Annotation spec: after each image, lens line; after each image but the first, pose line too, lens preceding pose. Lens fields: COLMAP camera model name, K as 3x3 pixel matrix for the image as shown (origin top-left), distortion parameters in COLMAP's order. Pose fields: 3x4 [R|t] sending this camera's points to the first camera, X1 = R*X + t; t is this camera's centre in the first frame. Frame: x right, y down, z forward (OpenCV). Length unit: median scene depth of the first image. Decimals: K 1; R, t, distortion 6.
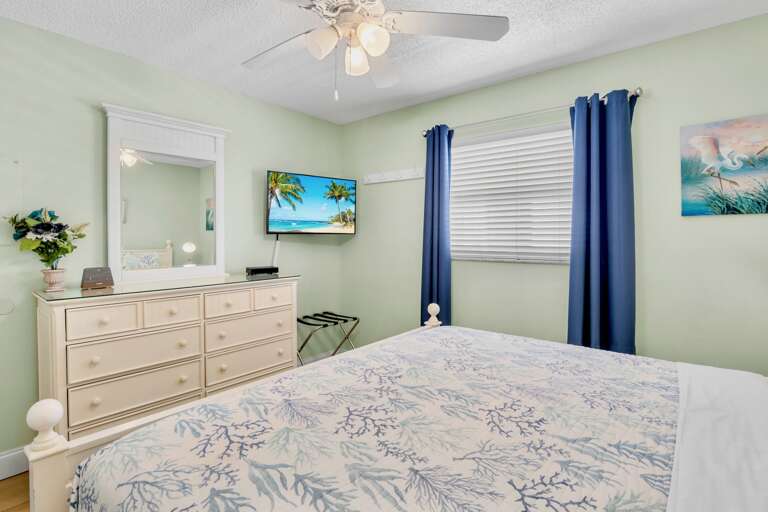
lens RADIAL K [[388.8, 0, 382.2], [0, 388.8, 243.1], [0, 0, 1]] dist [-0.014870, 0.000092]
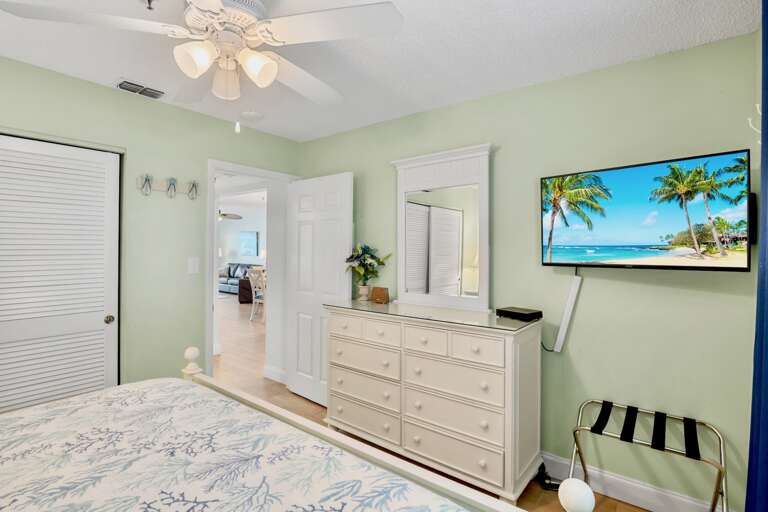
lens RADIAL K [[388.8, 0, 382.2], [0, 388.8, 243.1], [0, 0, 1]] dist [-0.014870, 0.000092]
pose [[-0.008543, -0.005192, -0.999950, 0.402223], [-0.016845, 0.999845, -0.005048, -0.053060], [0.999822, 0.016801, -0.008629, 0.669379]]
